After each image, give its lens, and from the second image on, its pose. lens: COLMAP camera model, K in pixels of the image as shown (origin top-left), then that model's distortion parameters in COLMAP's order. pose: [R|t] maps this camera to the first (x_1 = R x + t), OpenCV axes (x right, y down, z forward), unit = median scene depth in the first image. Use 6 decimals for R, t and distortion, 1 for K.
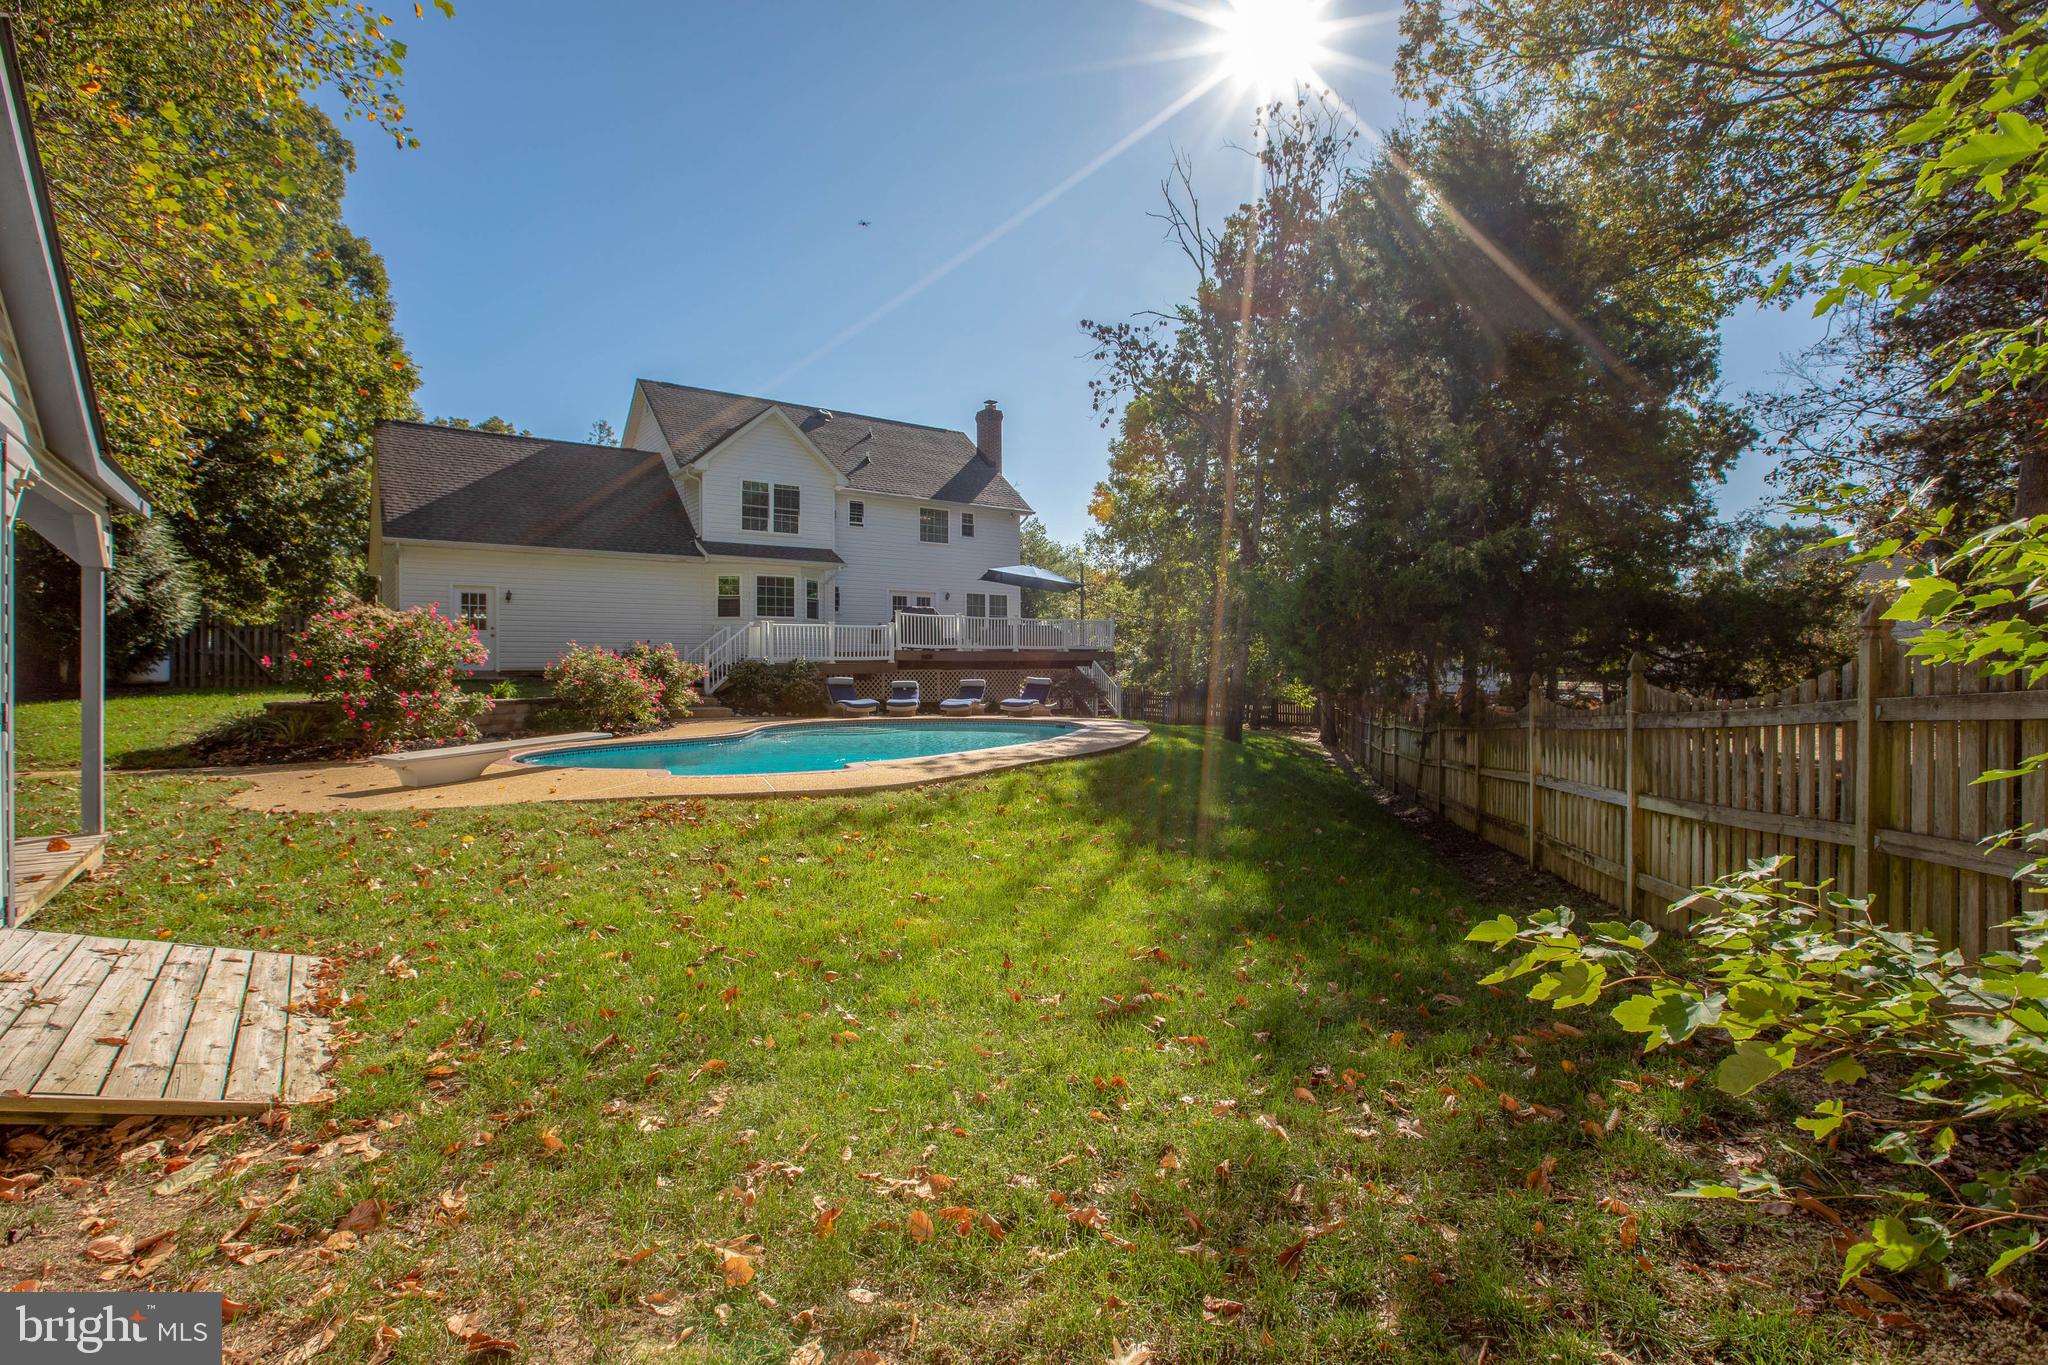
lens RADIAL K [[979.1, 0, 1026.5], [0, 979.1, 671.8], [0, 0, 1]] dist [-0.001423, 0.010395]
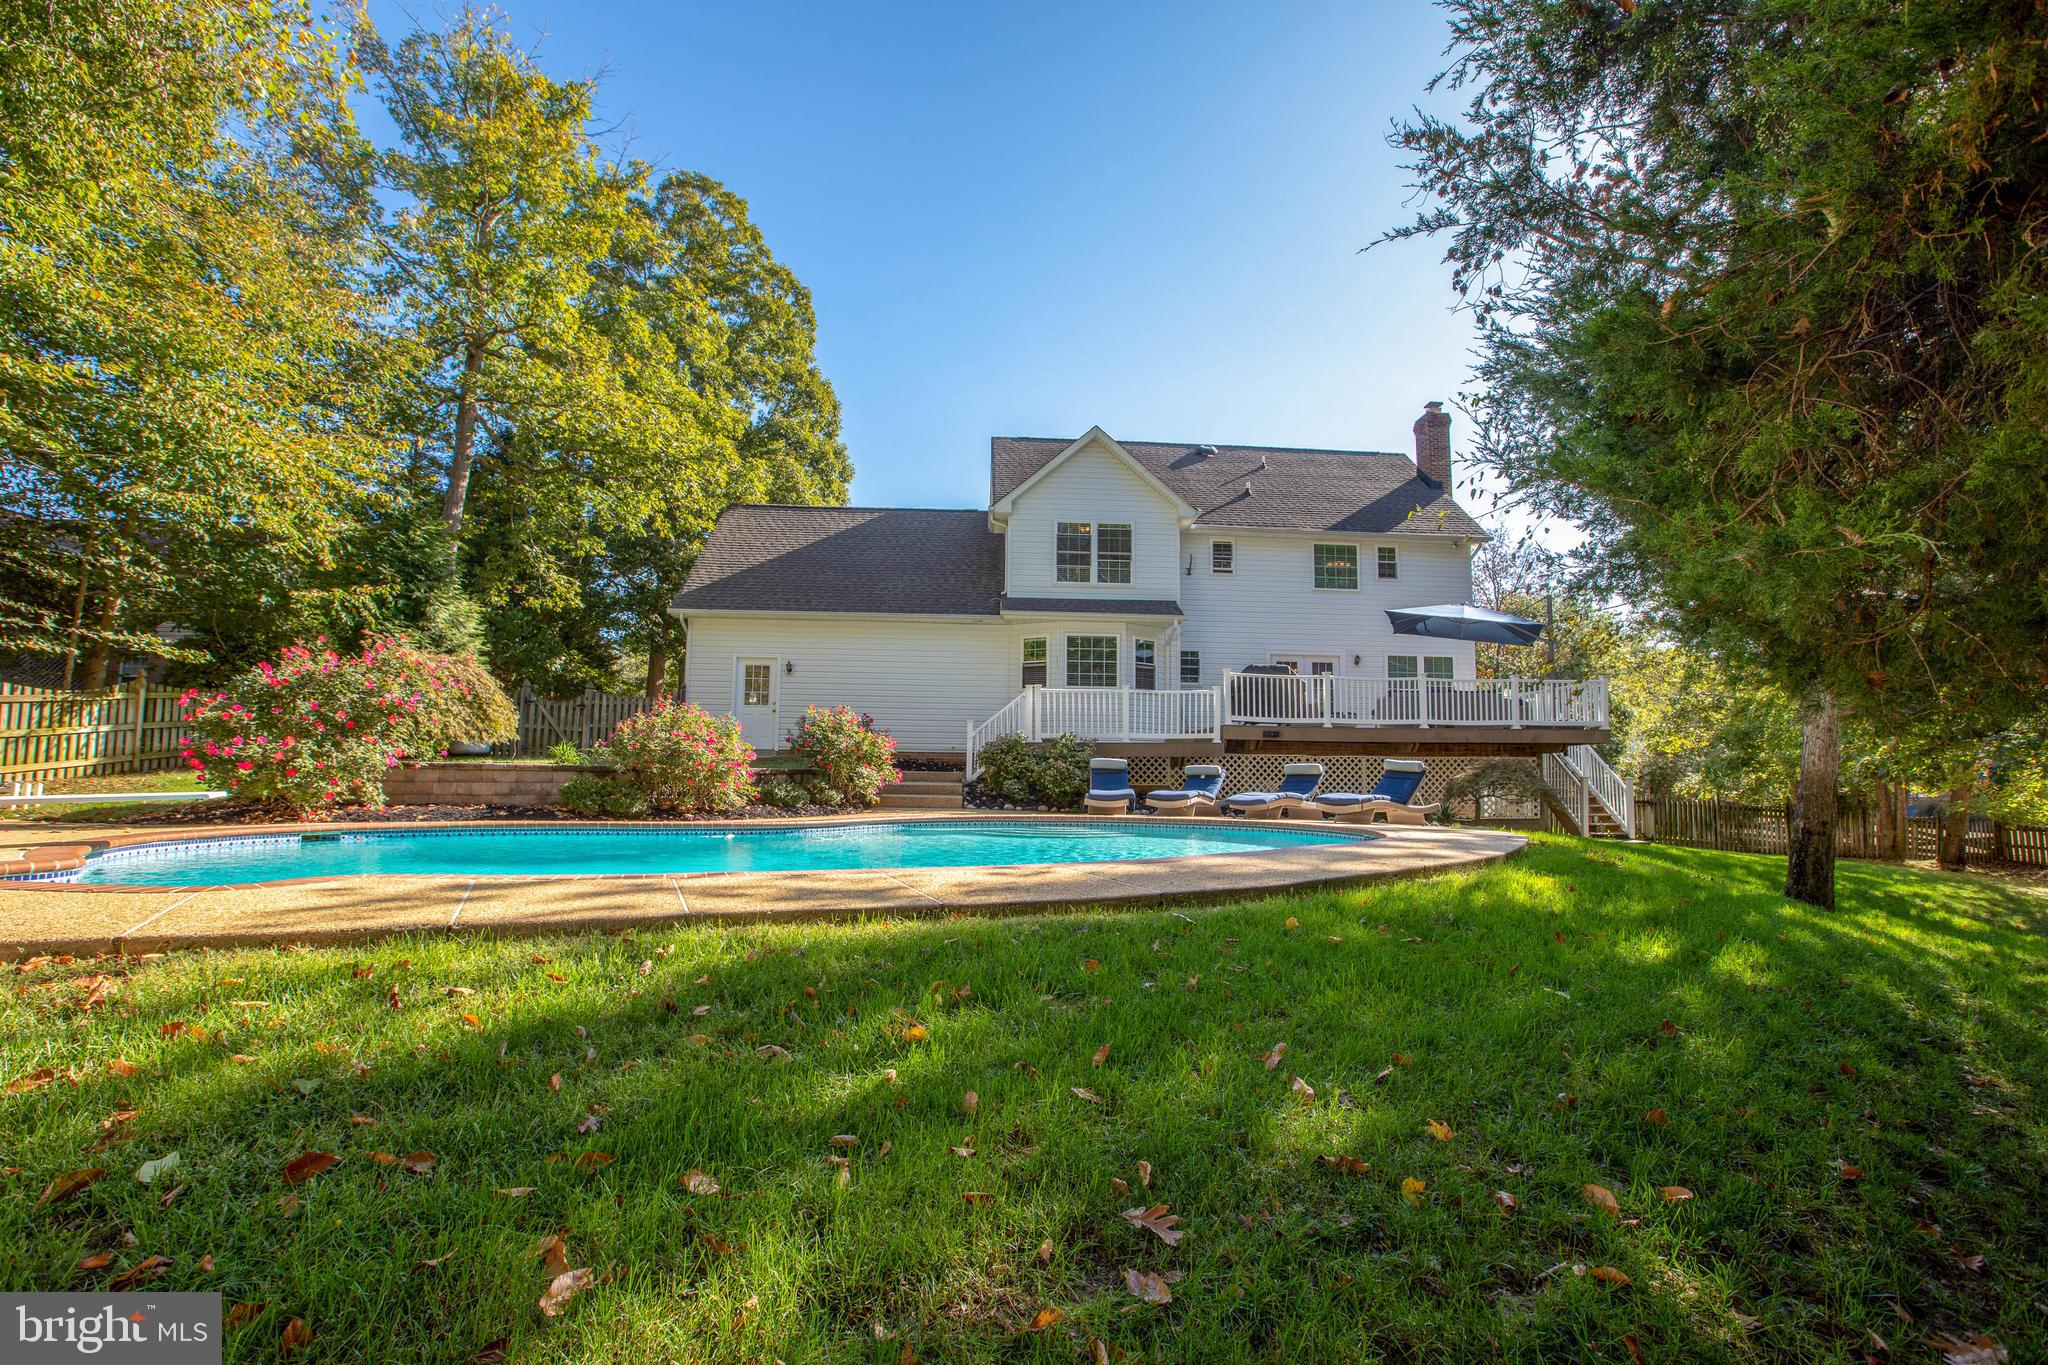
lens RADIAL K [[979.1, 0, 1026.5], [0, 979.1, 671.8], [0, 0, 1]] dist [-0.001423, 0.010395]
pose [[0.851252, -0.041959, -0.523077, 0.097932], [-0.015386, 0.994374, -0.104803, 0.013495], [0.524532, 0.097261, 0.845817, 0.266730]]
